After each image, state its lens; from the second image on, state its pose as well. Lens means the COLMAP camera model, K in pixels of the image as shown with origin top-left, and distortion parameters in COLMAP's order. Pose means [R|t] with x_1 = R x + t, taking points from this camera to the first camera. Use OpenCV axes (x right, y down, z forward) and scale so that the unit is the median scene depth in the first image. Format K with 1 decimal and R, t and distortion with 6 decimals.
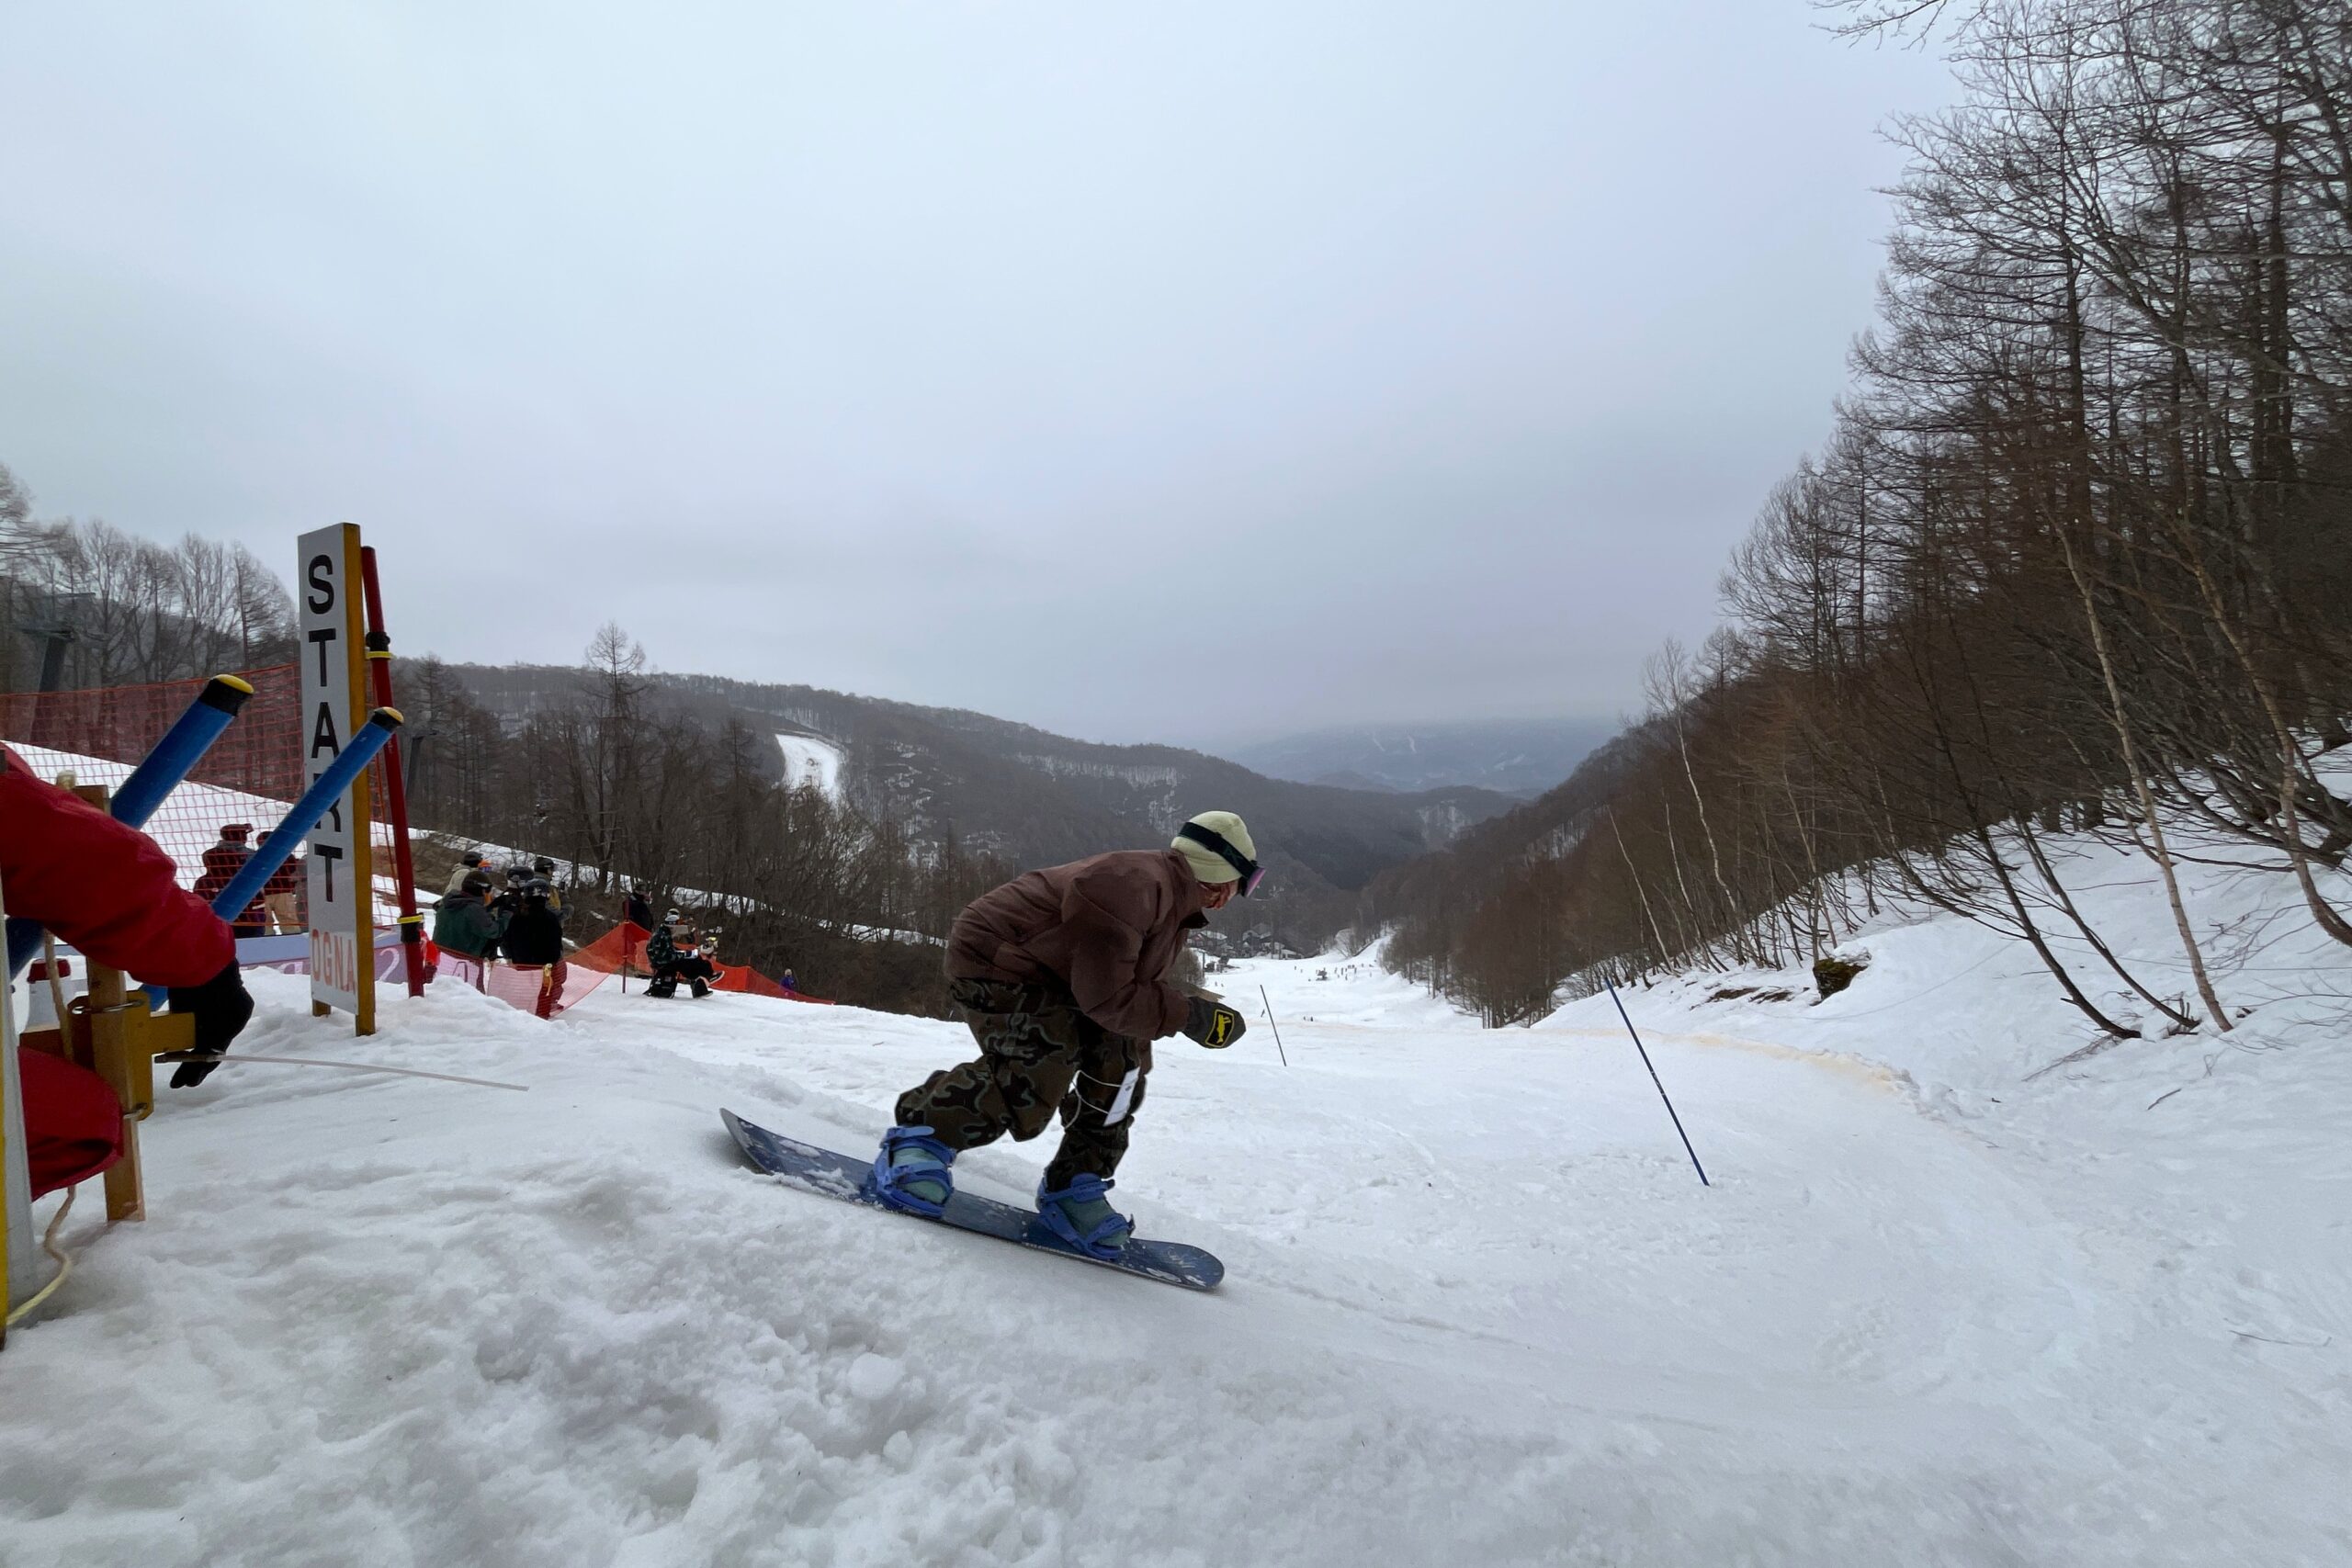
lens RADIAL K [[961.0, 0, 1178.0], [0, 961.0, 783.5], [0, 0, 1]] dist [-0.008750, -0.000281]
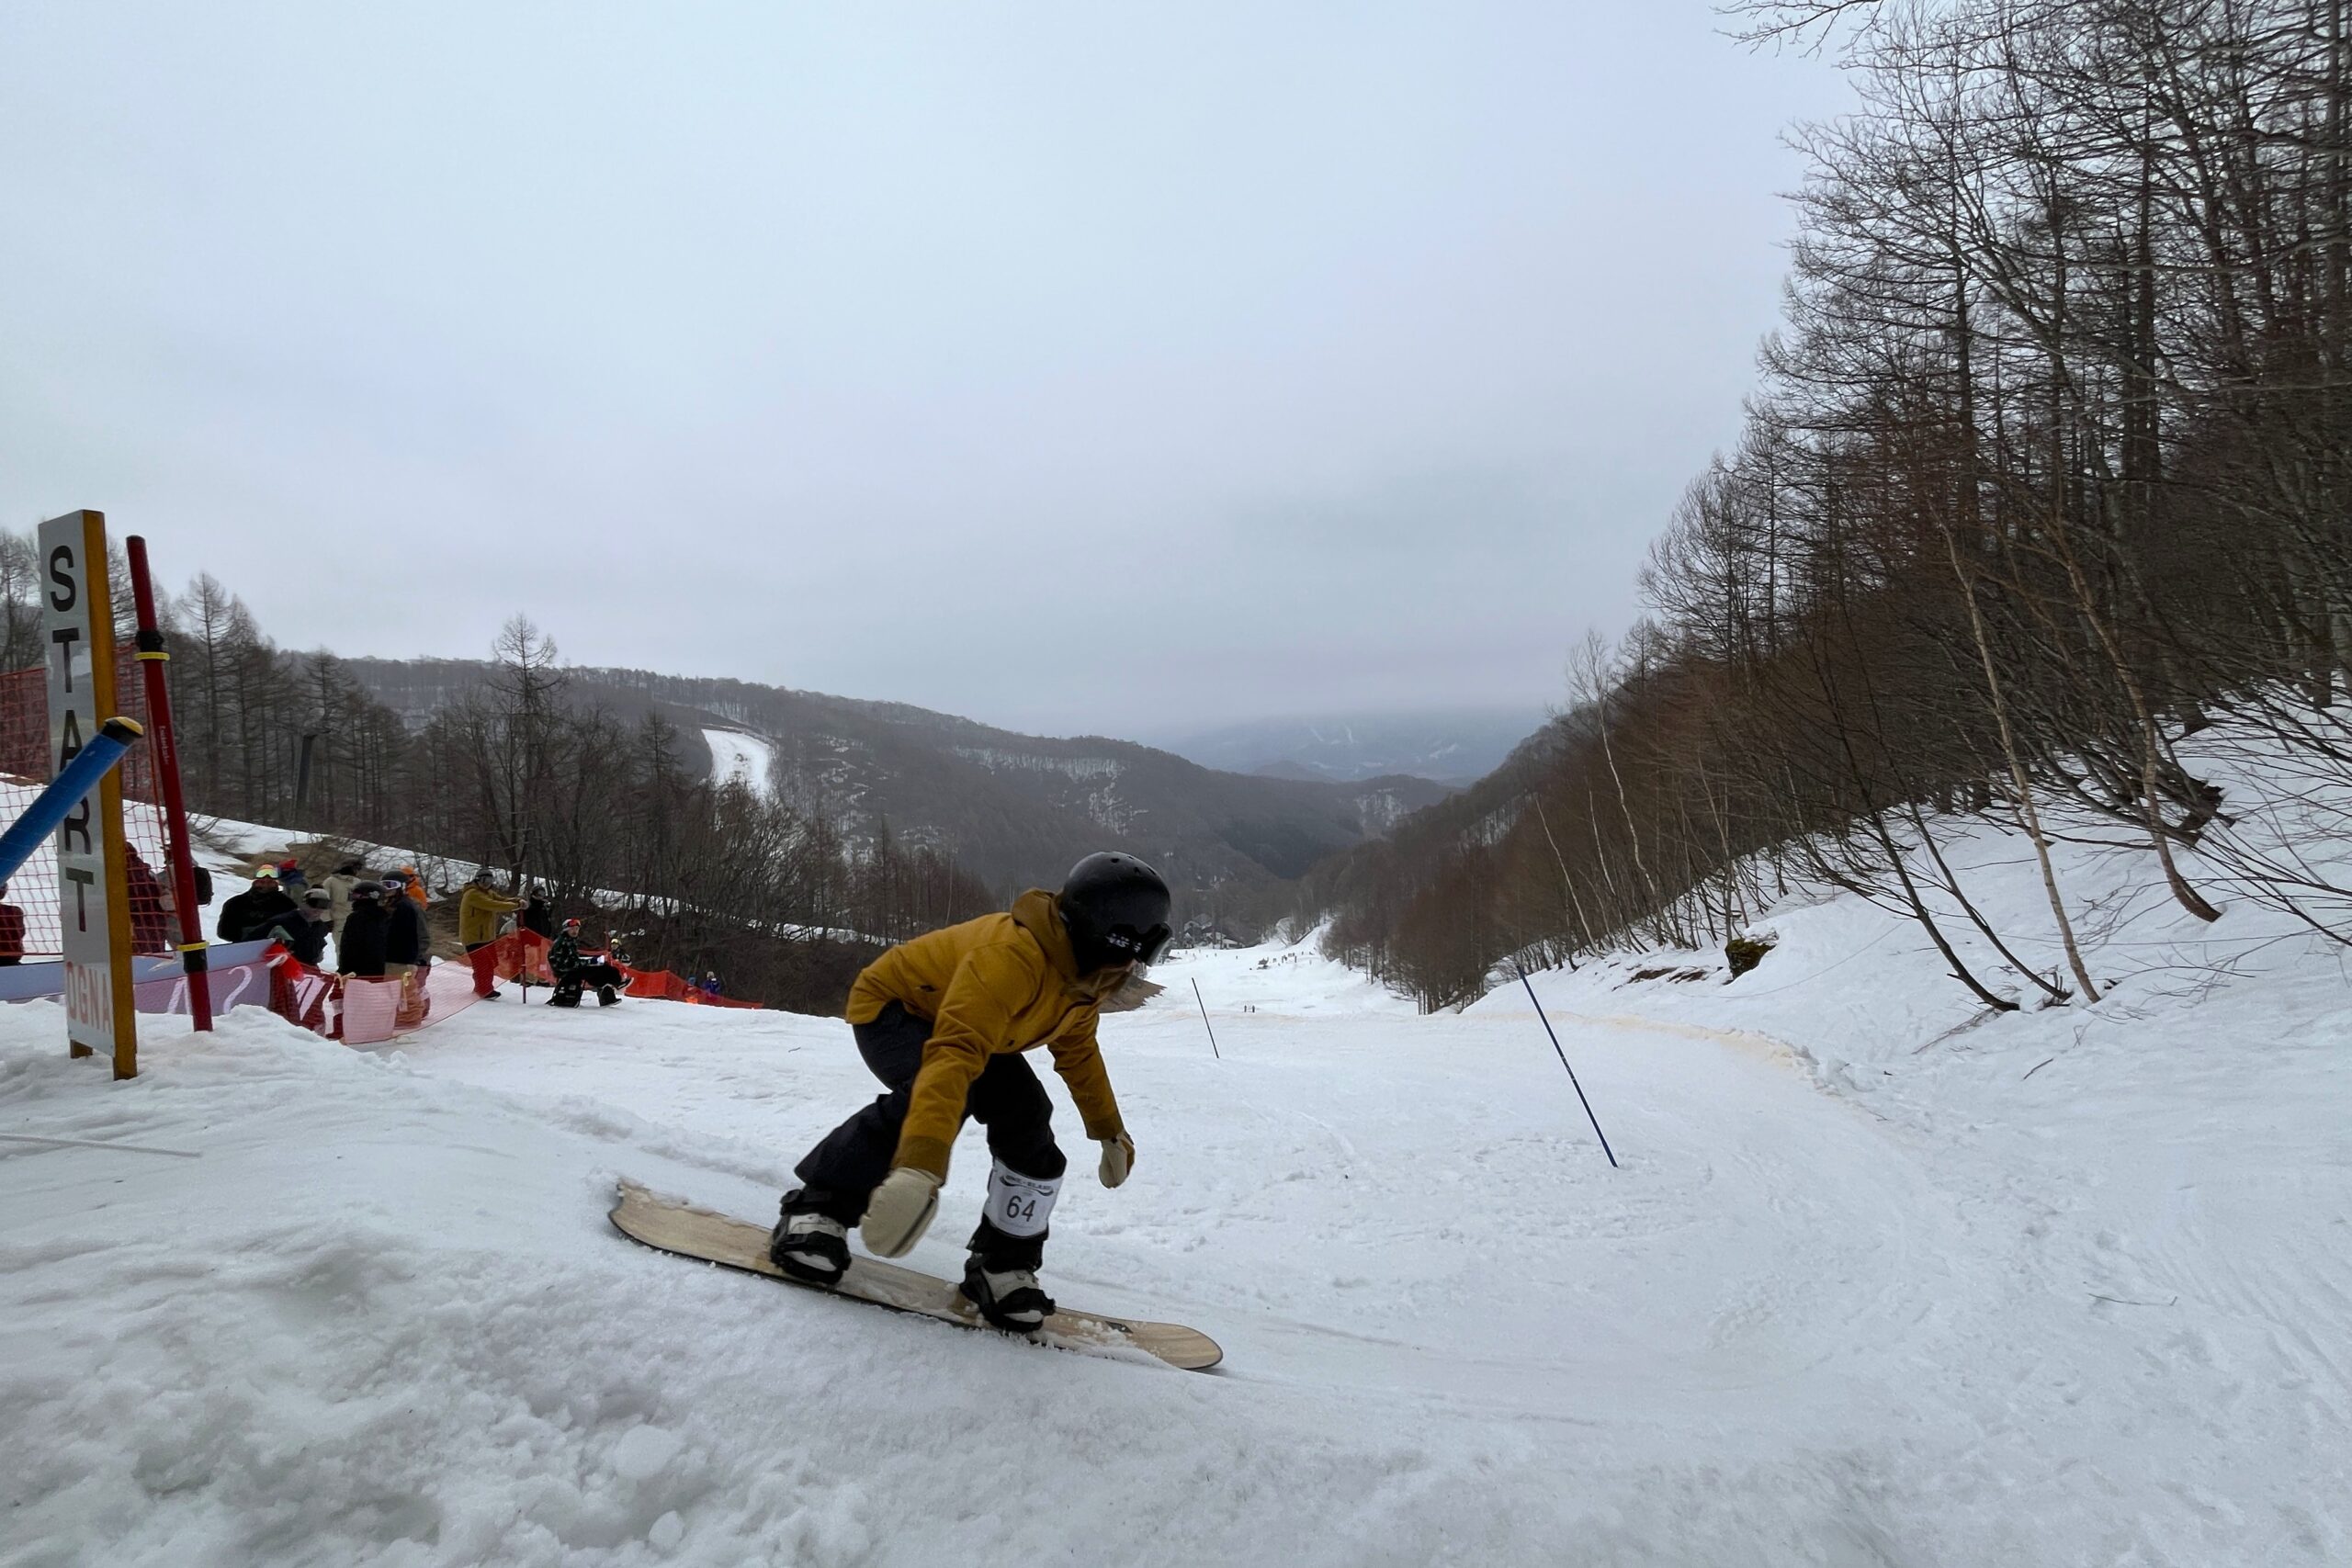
lens RADIAL K [[961.0, 0, 1181.6], [0, 961.0, 784.9], [0, 0, 1]] dist [-0.008750, -0.000281]
pose [[0.997794, -0.011239, 0.065433, 0.004974], [0.010572, 0.999889, 0.010519, -0.000714], [-0.065544, -0.009804, 0.997802, 0.002306]]
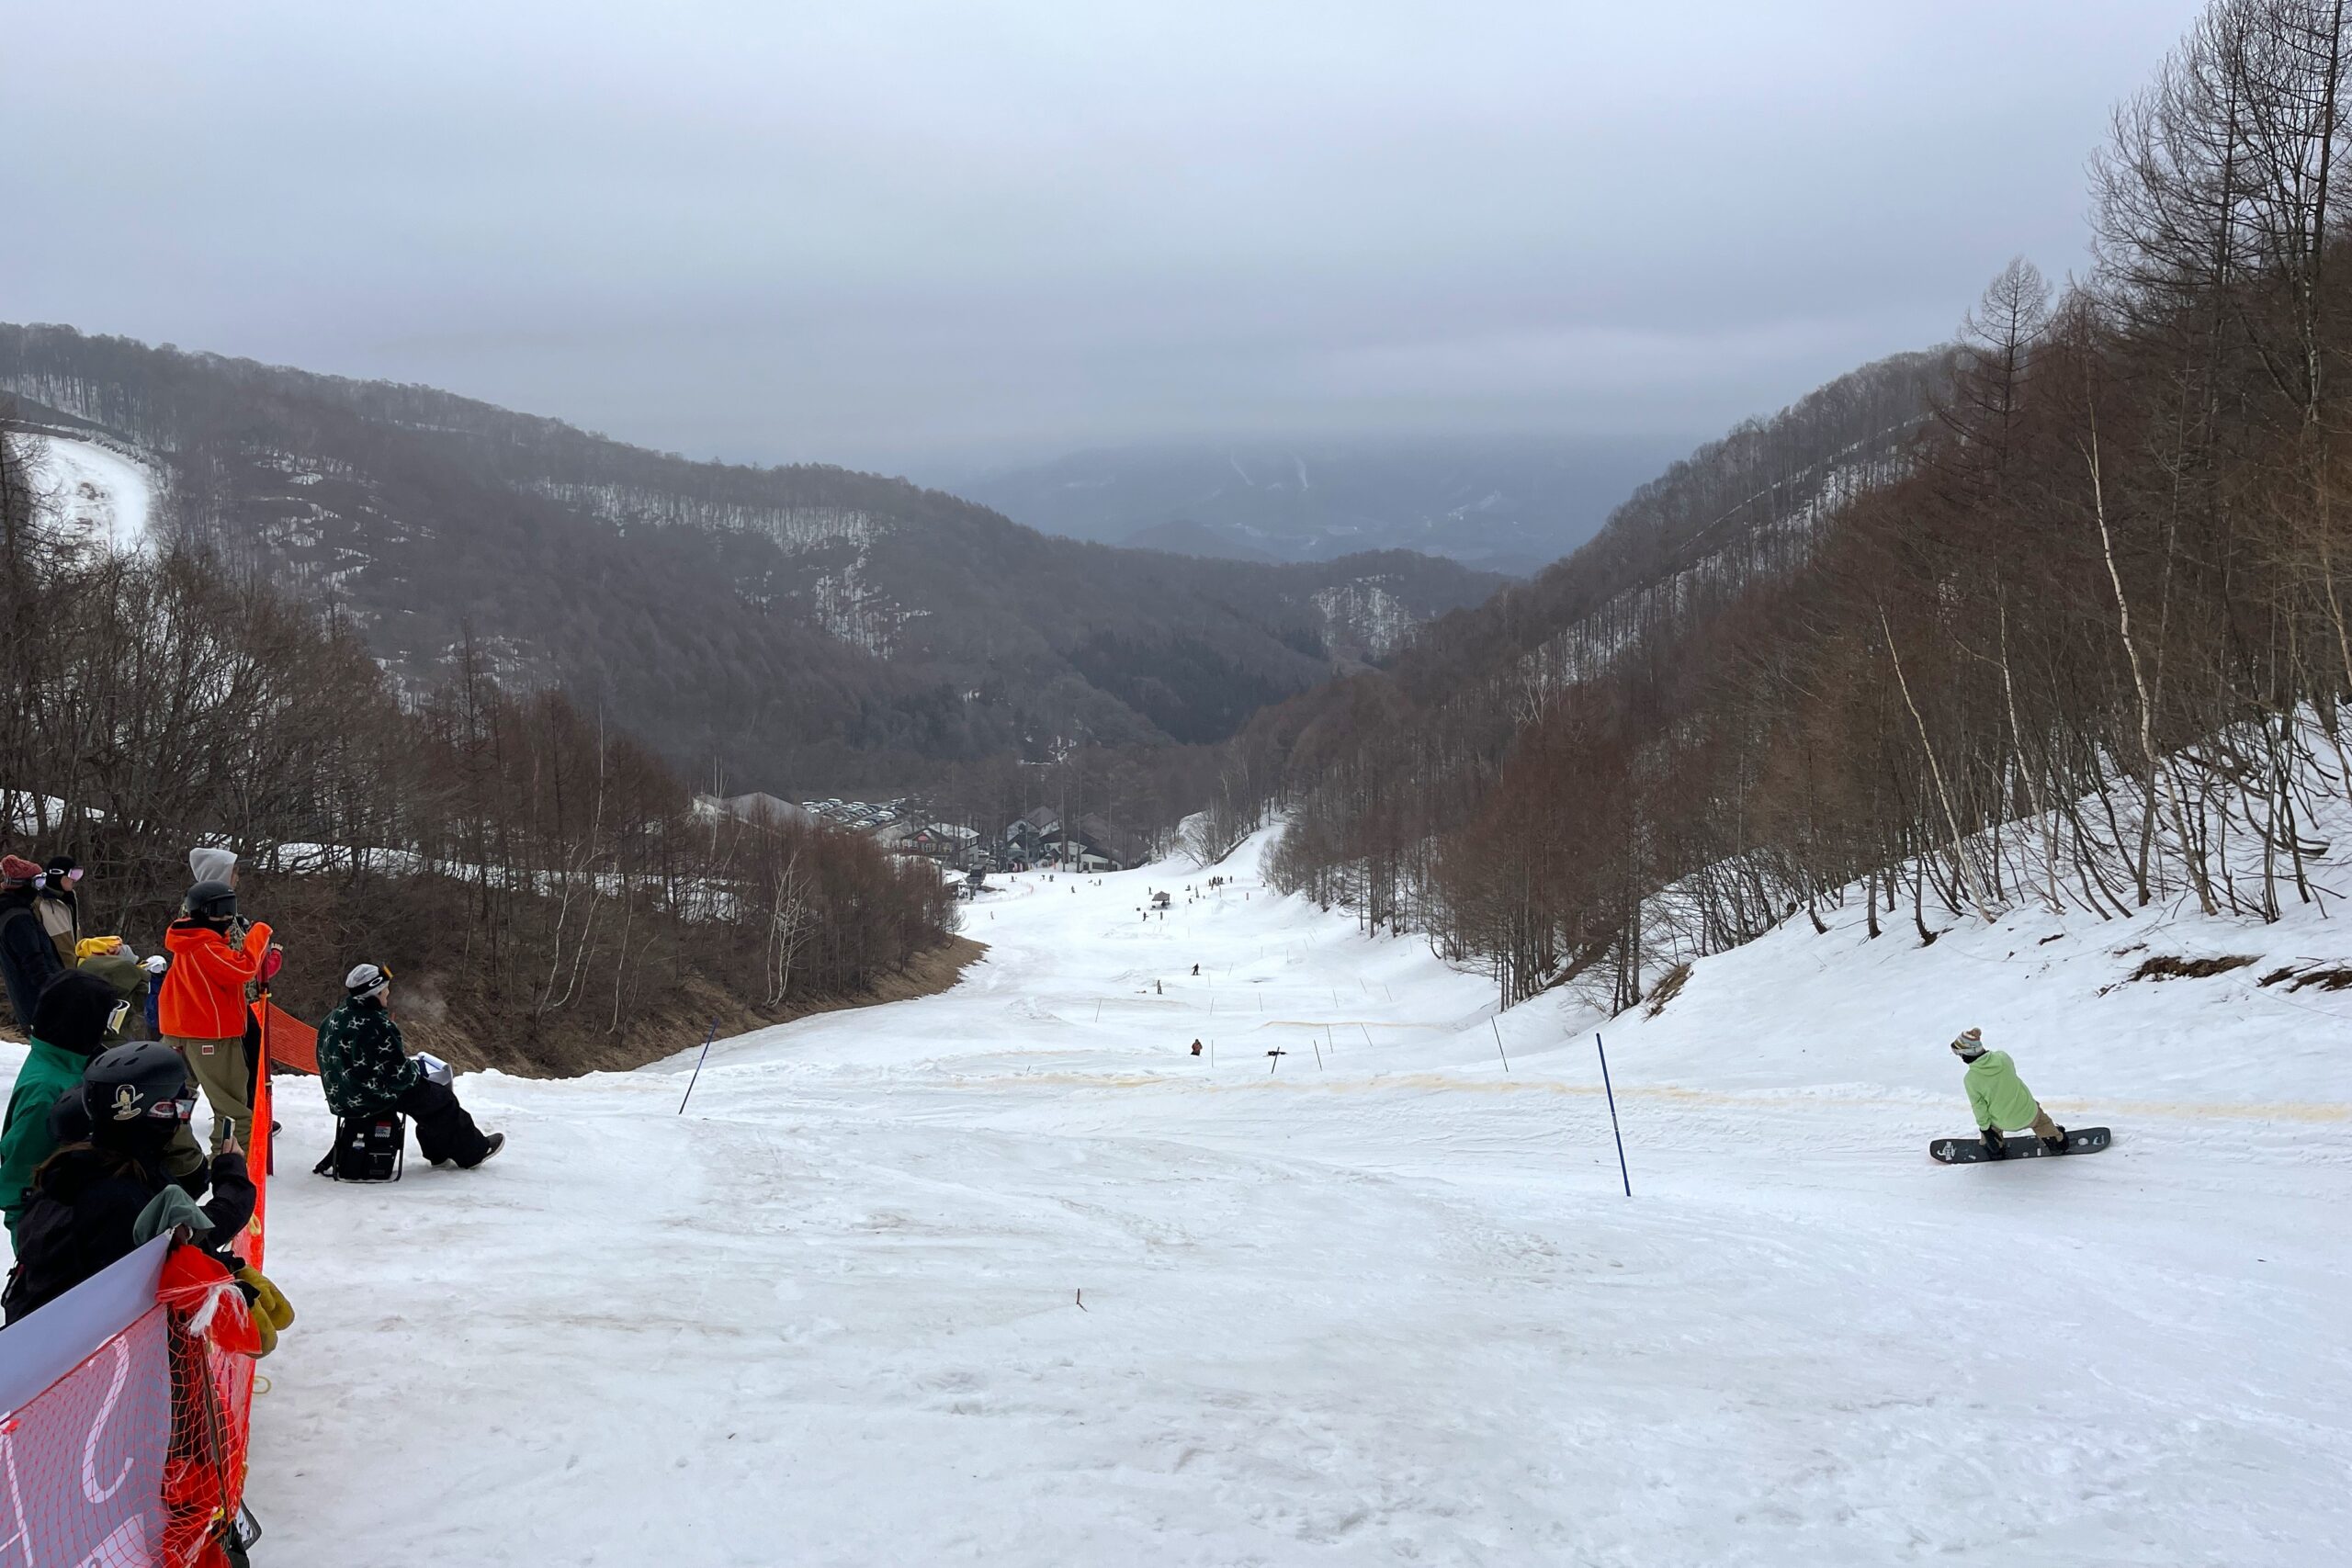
lens RADIAL K [[1785.0, 0, 1166.0], [0, 1785.0, 800.1], [0, 0, 1]] dist [0.056157, -0.027212]
pose [[0.985662, -0.019318, 0.167622, -0.105222], [-0.004718, 0.989881, 0.141819, -0.008426], [-0.168665, -0.140577, 0.975597, 0.089737]]
